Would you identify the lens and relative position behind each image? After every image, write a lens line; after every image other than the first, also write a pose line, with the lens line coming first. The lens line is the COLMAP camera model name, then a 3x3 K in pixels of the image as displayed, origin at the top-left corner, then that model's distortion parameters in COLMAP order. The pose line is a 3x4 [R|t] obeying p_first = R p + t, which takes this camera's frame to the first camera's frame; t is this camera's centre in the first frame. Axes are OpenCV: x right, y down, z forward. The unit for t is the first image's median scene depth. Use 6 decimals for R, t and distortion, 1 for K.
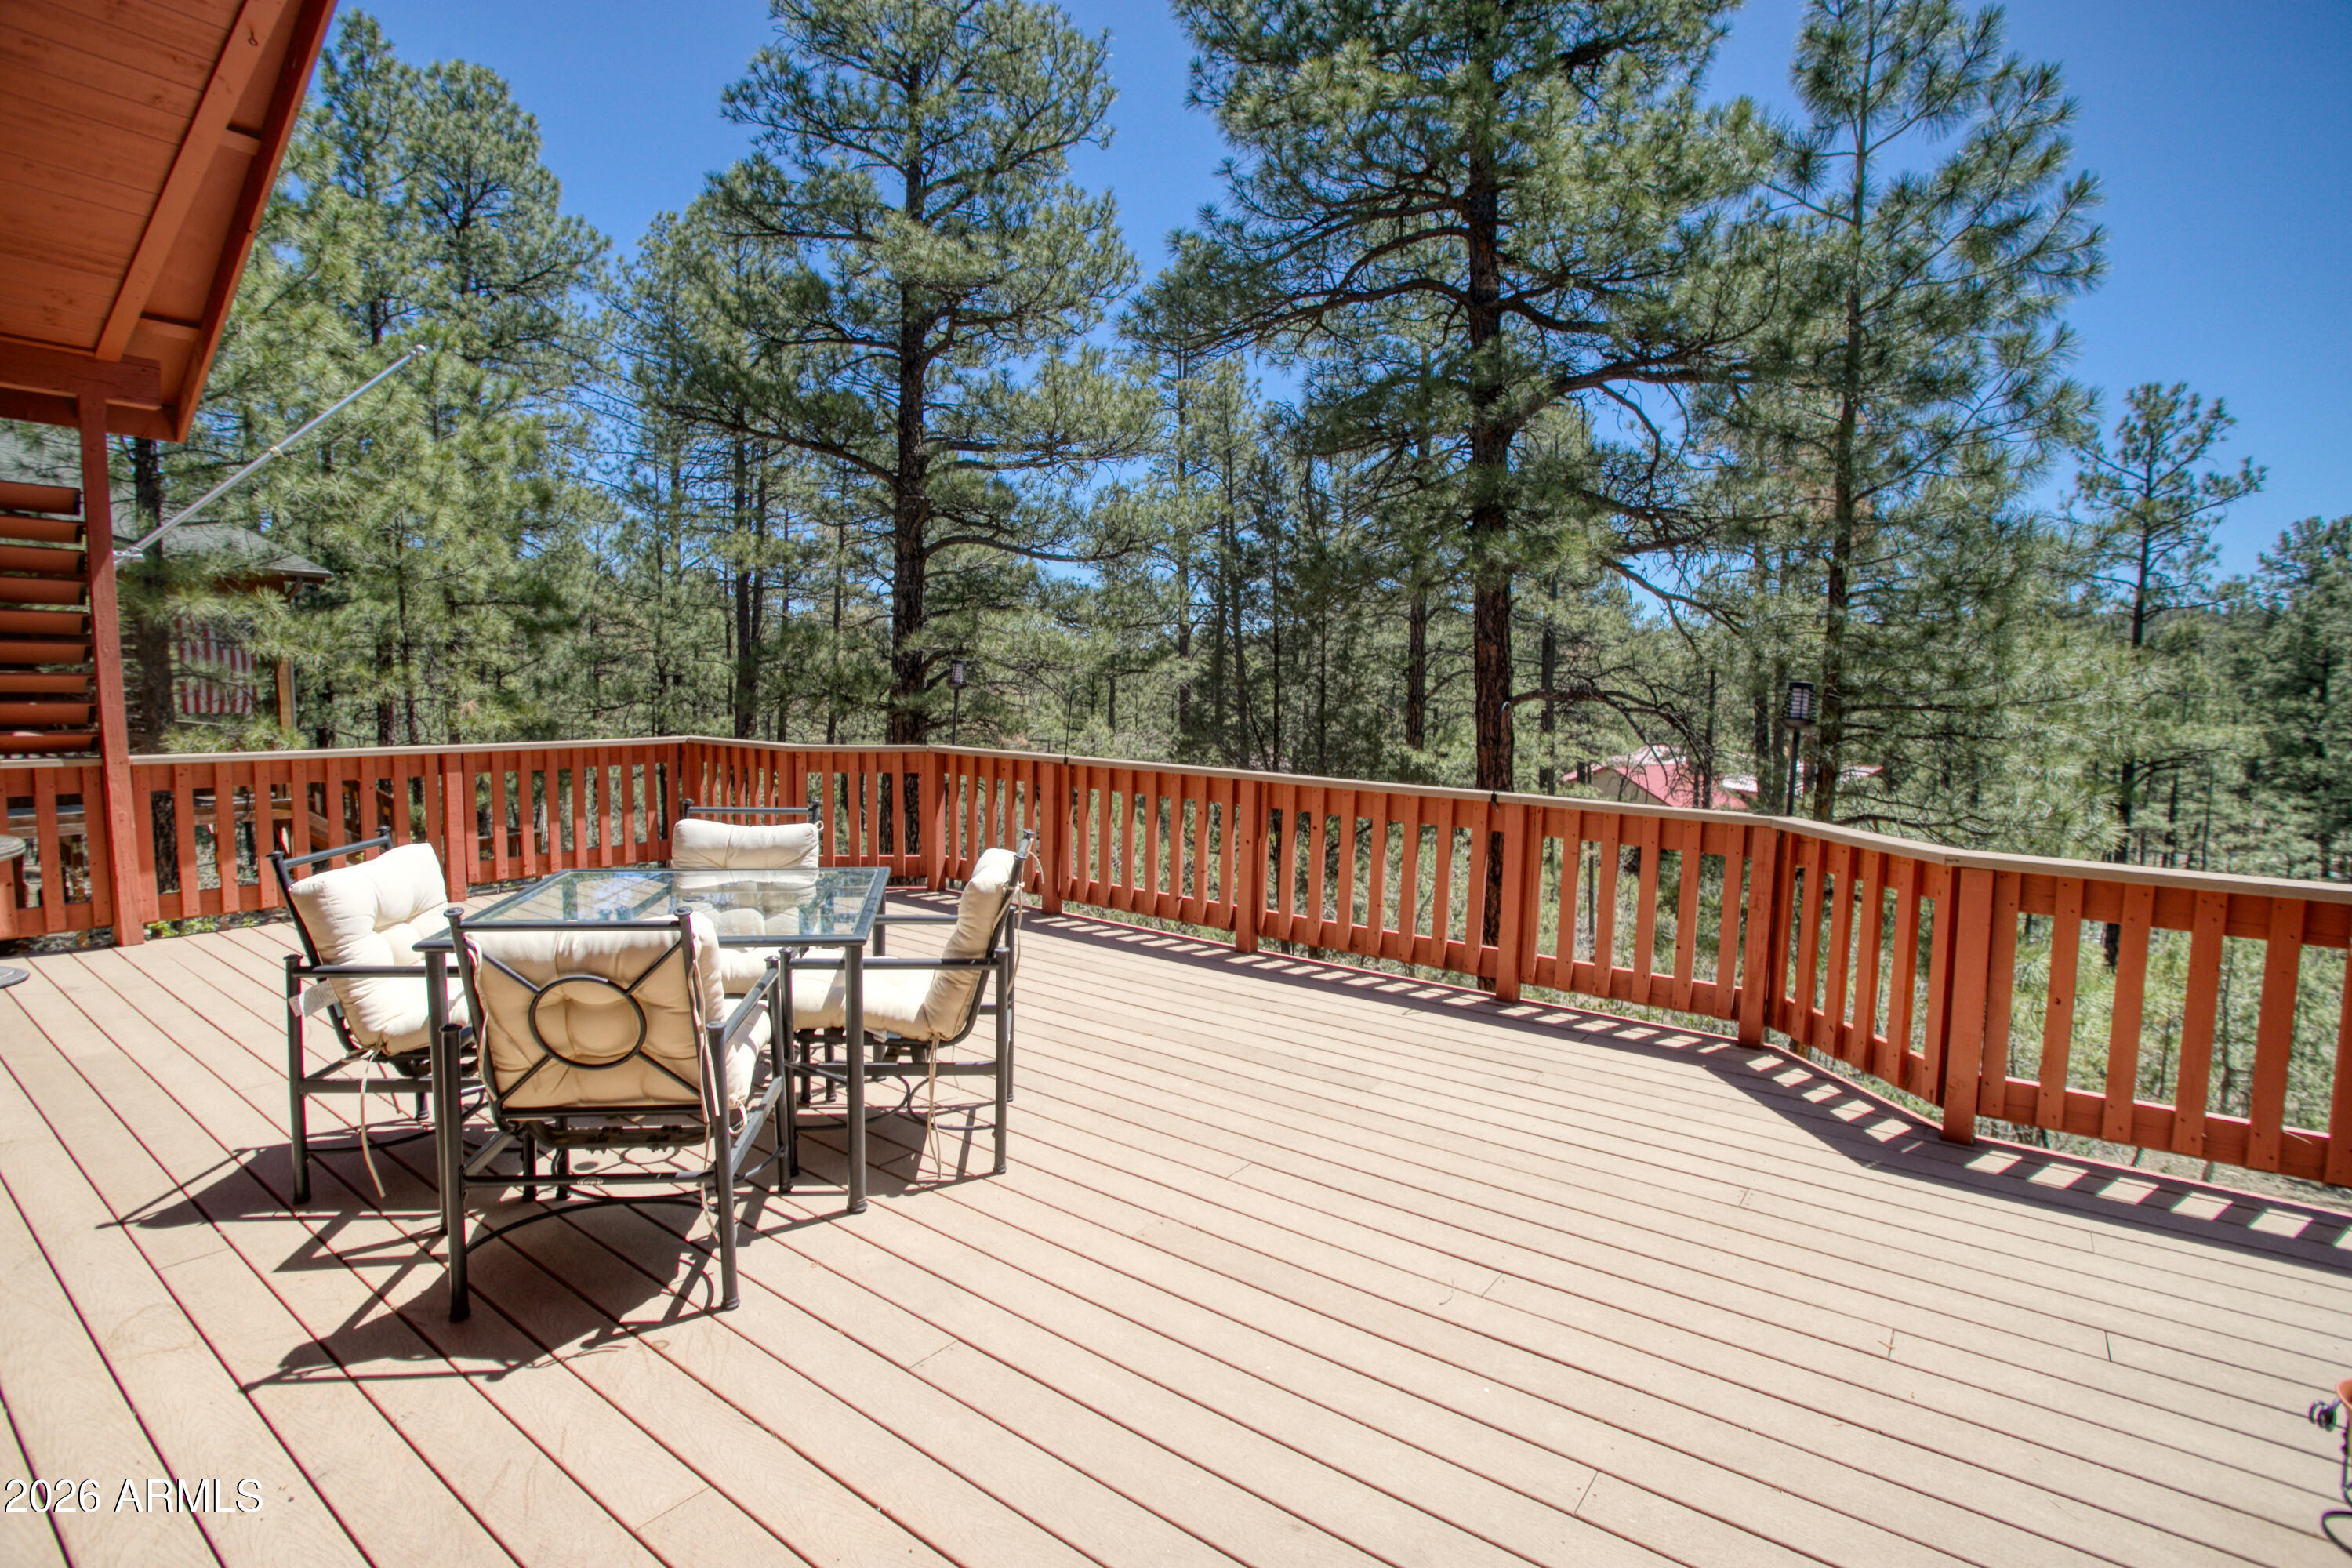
lens RADIAL K [[1154.9, 0, 1176.9], [0, 1154.9, 776.6], [0, 0, 1]] dist [-0.042677, -0.000591]
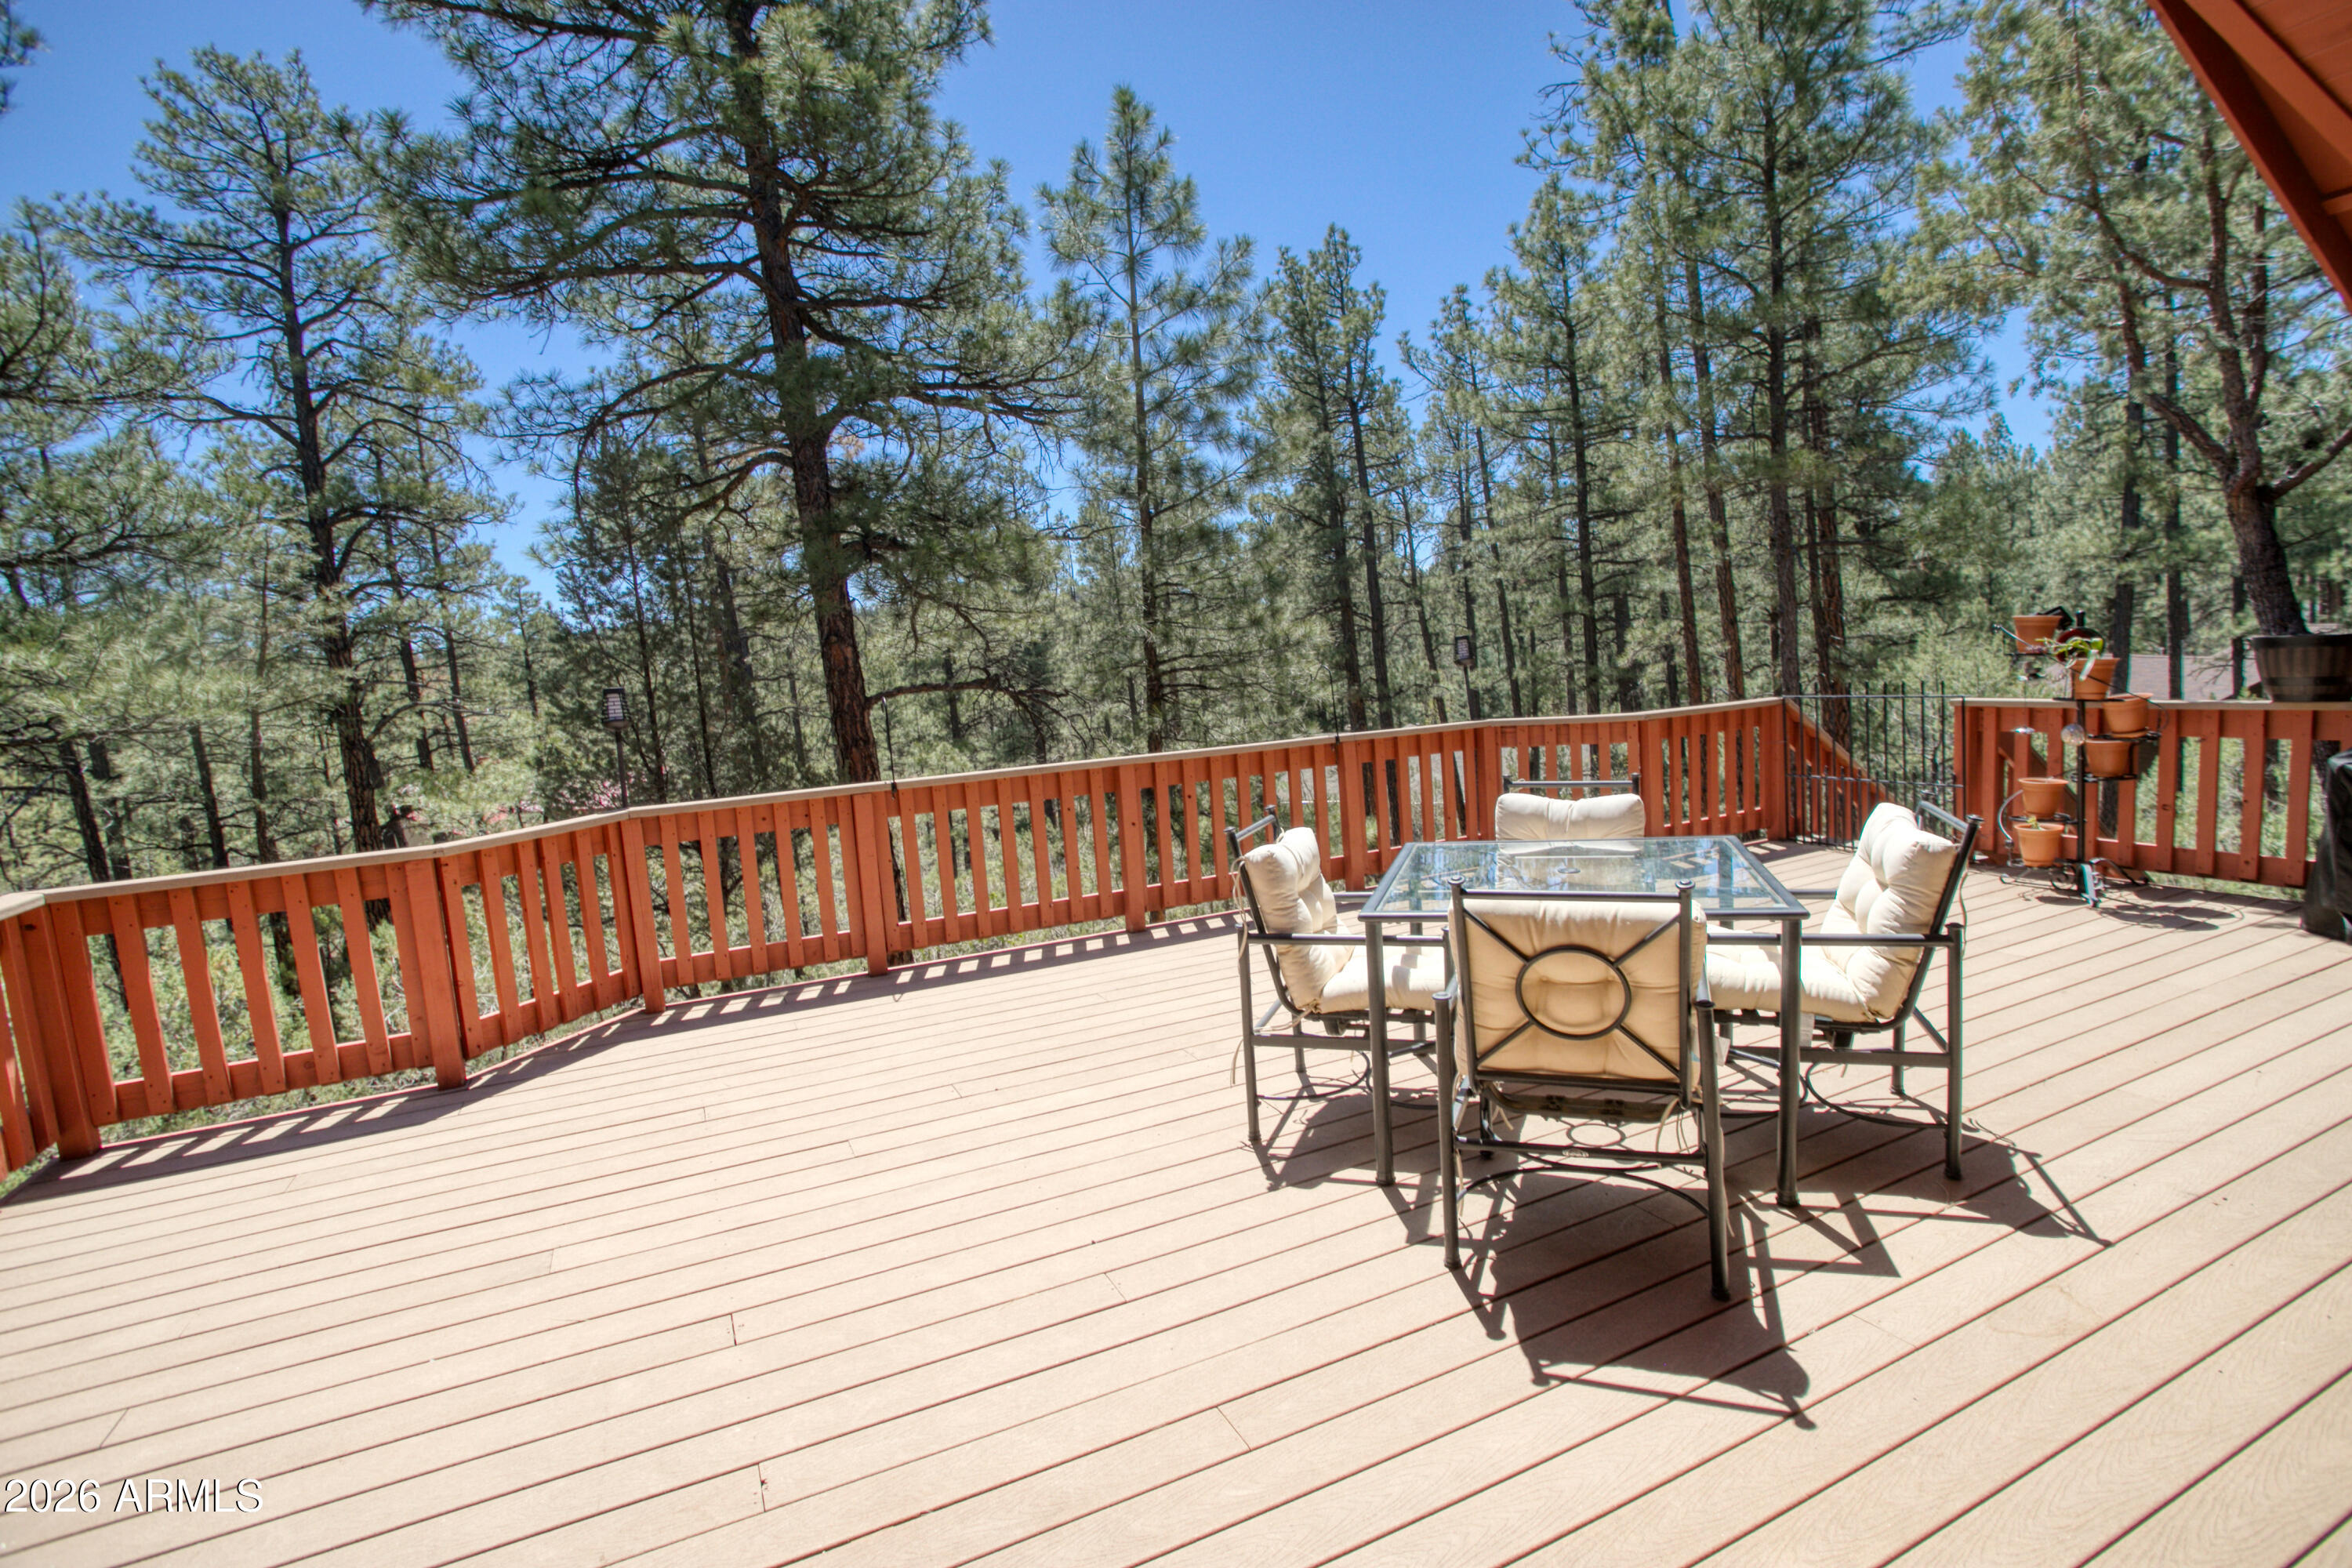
lens RADIAL K [[1154.9, 0, 1181.1], [0, 1154.9, 780.8], [0, 0, 1]] dist [-0.042677, -0.000591]
pose [[0.485016, -0.169061, 0.858008, -1.681840], [0.170398, 0.980600, 0.096894, -0.155808], [-0.857743, 0.099208, 0.504415, 0.897597]]
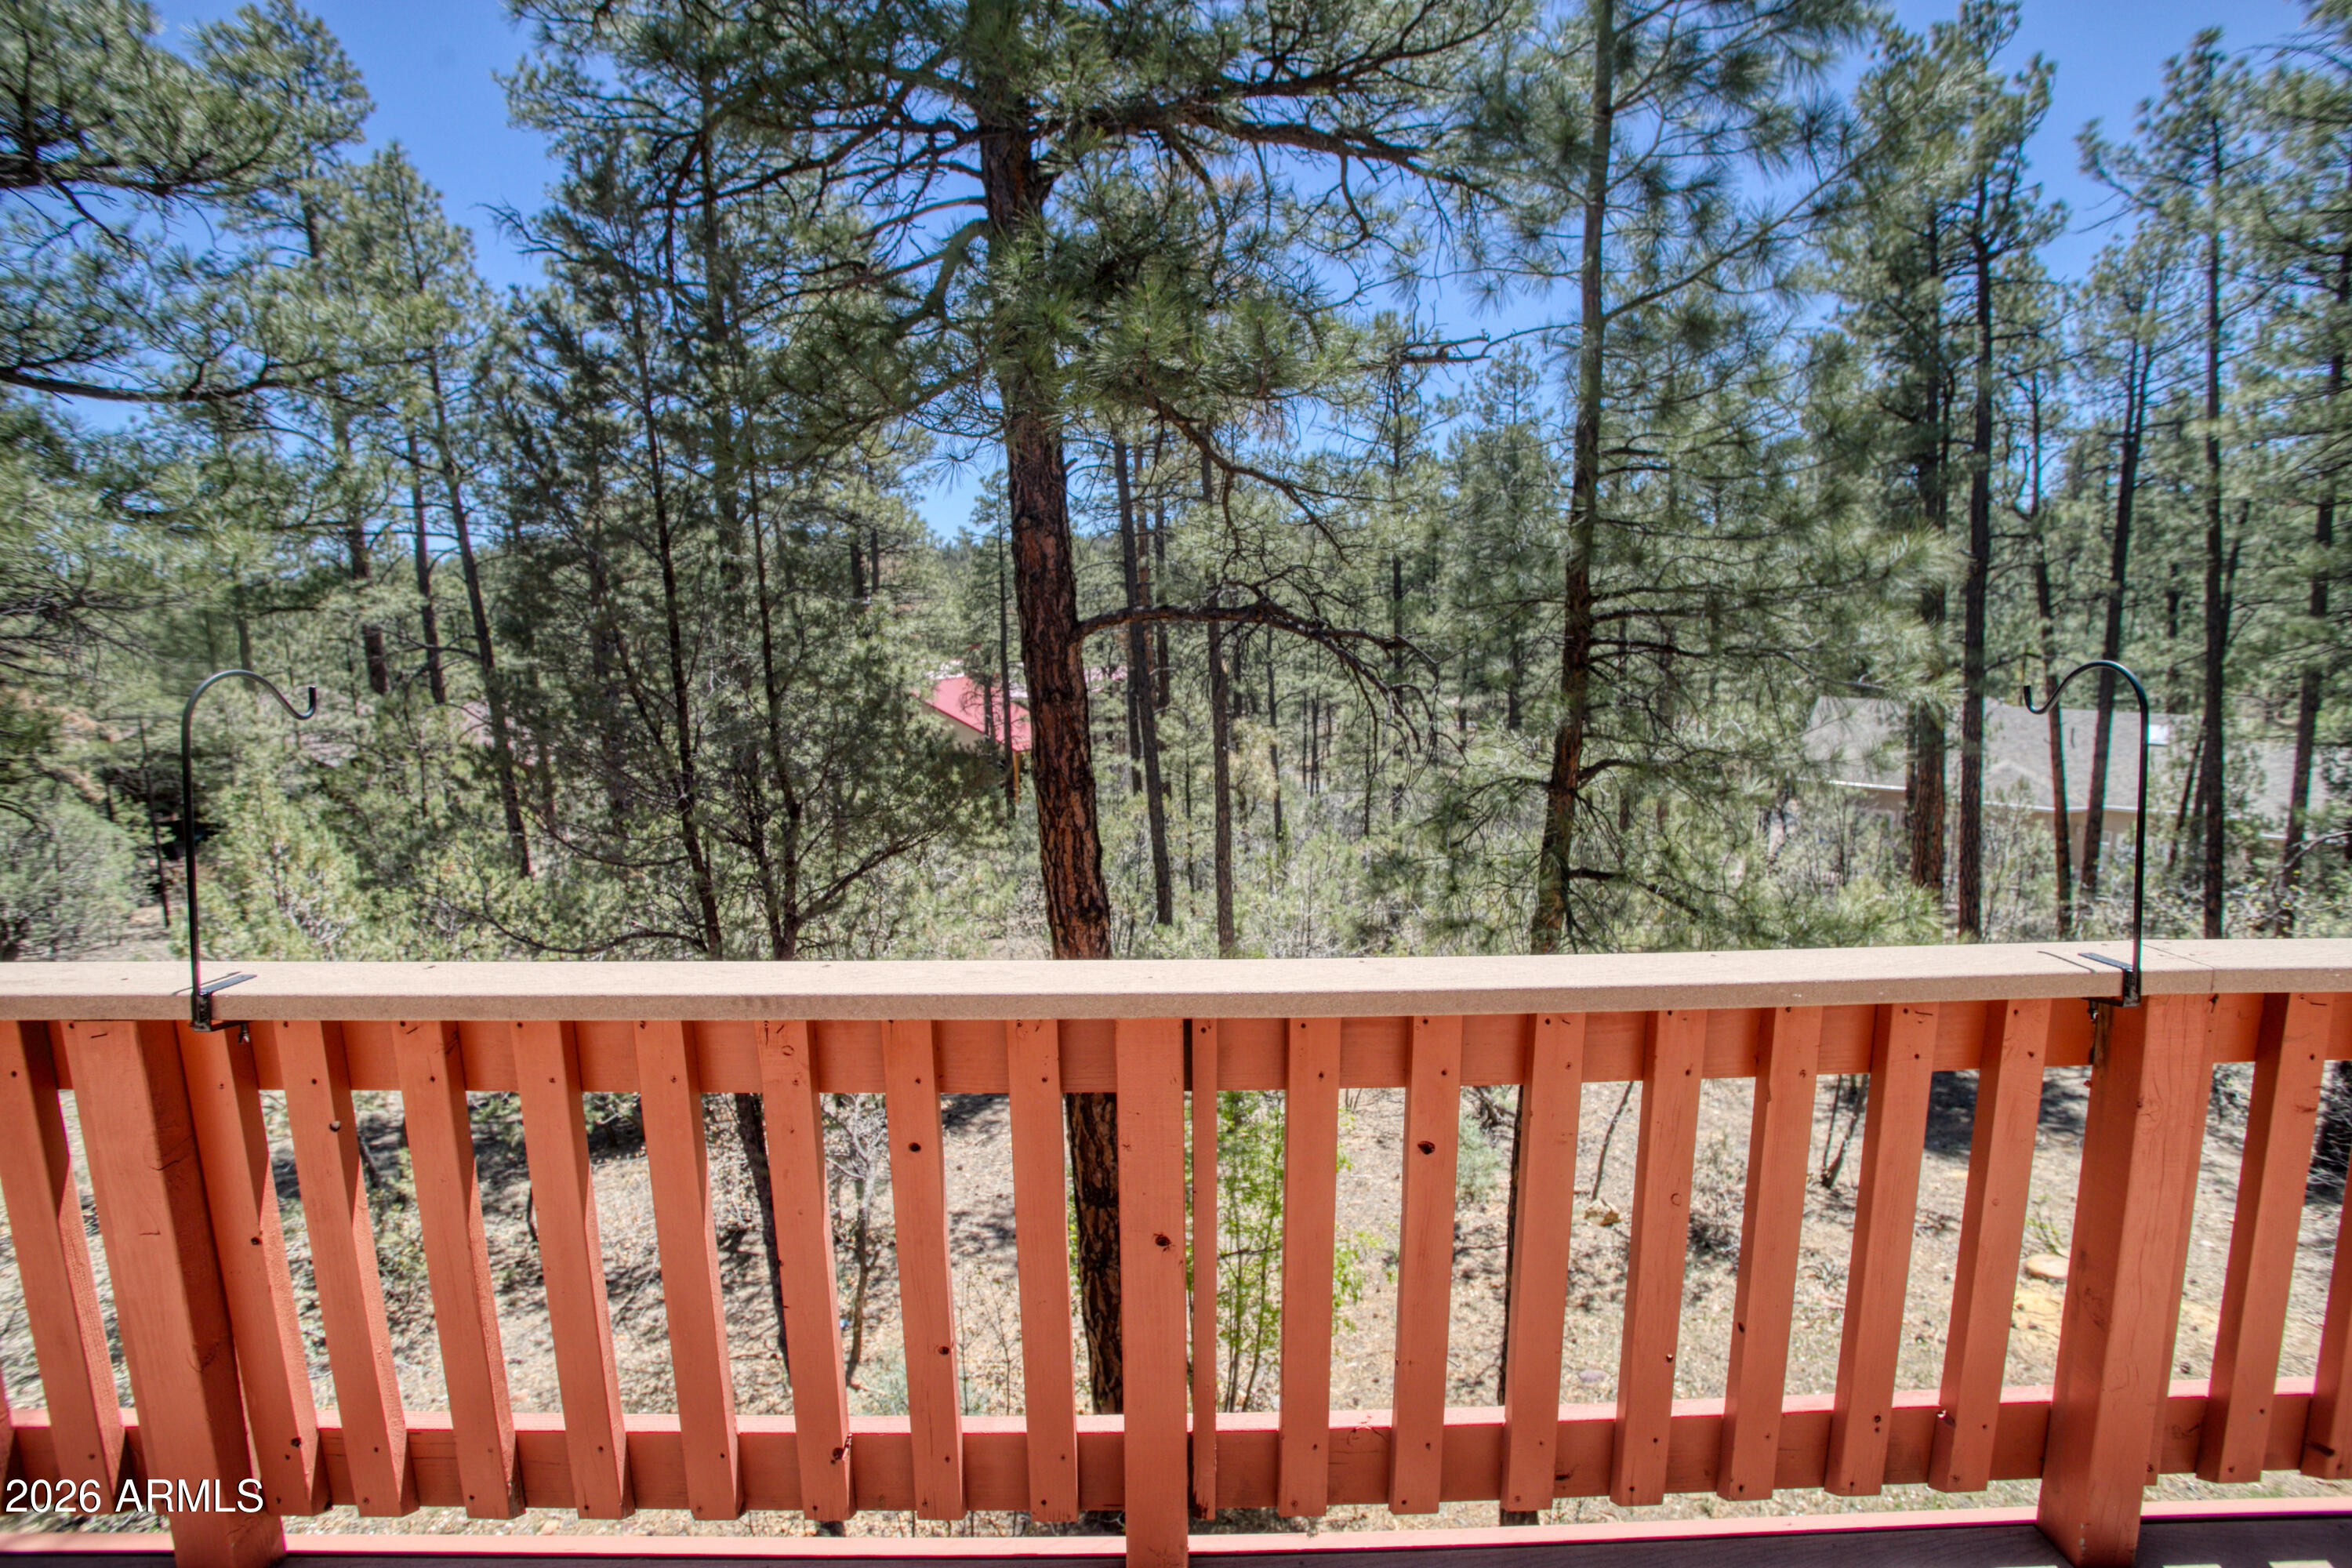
lens RADIAL K [[1154.9, 0, 1192.7], [0, 1154.9, 764.1], [0, 0, 1]] dist [-0.042677, -0.000591]
pose [[0.796161, -0.135291, 0.589767, -0.131715], [0.095896, 0.990577, 0.097780, -0.154518], [-0.597438, -0.021292, 0.801632, 1.649842]]
